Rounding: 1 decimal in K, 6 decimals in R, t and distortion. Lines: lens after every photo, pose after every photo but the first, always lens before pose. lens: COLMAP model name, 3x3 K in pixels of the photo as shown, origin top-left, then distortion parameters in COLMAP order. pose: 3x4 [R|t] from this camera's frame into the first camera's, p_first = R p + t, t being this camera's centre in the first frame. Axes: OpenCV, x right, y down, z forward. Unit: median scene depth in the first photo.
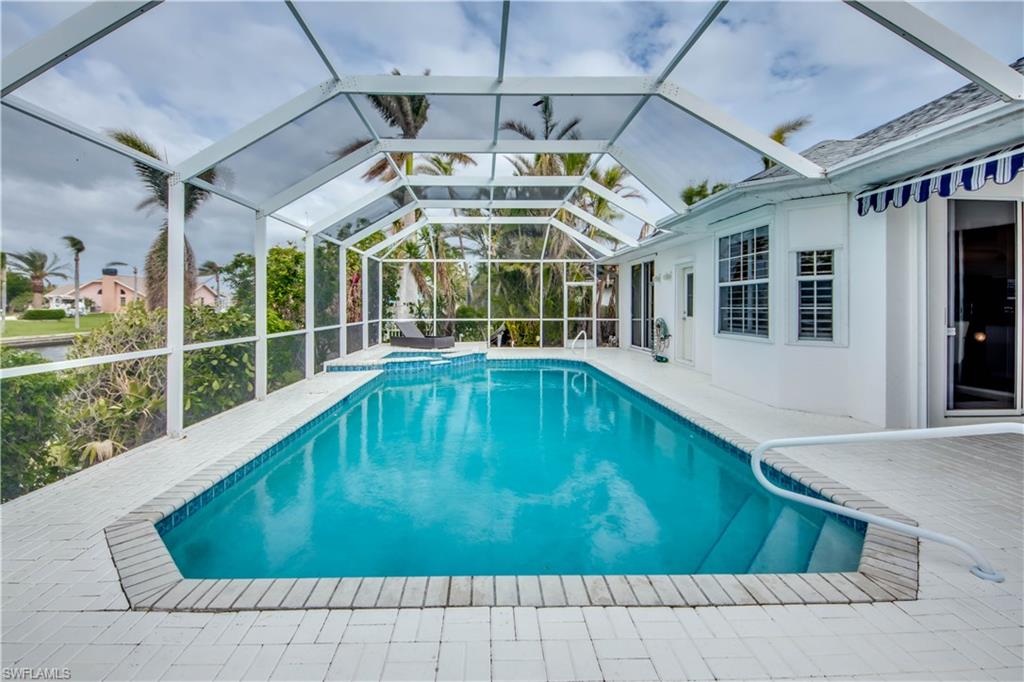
lens RADIAL K [[437.9, 0, 514.4], [0, 437.9, 304.4], [0, 0, 1]] dist [0.013642, -0.008664]
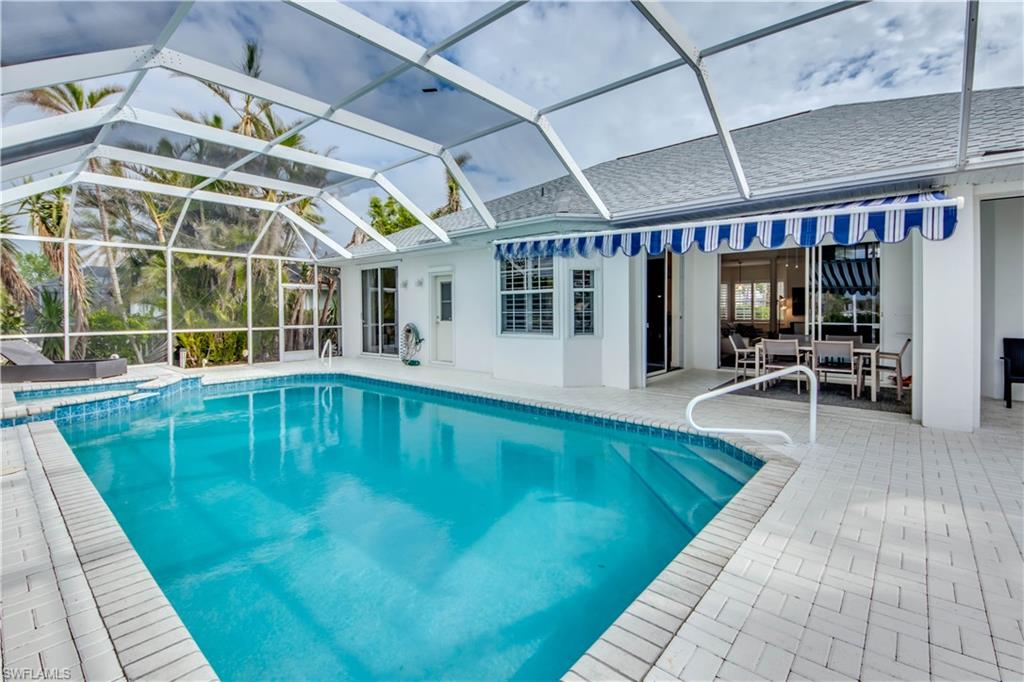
lens RADIAL K [[437.9, 0, 523.5], [0, 437.9, 312.0], [0, 0, 1]] dist [0.013642, -0.008664]
pose [[0.669369, -0.001477, 0.742929, -0.253685], [0.000996, 0.999999, 0.001092, 0.004214], [-0.742929, 0.000009, 0.669370, 0.116072]]
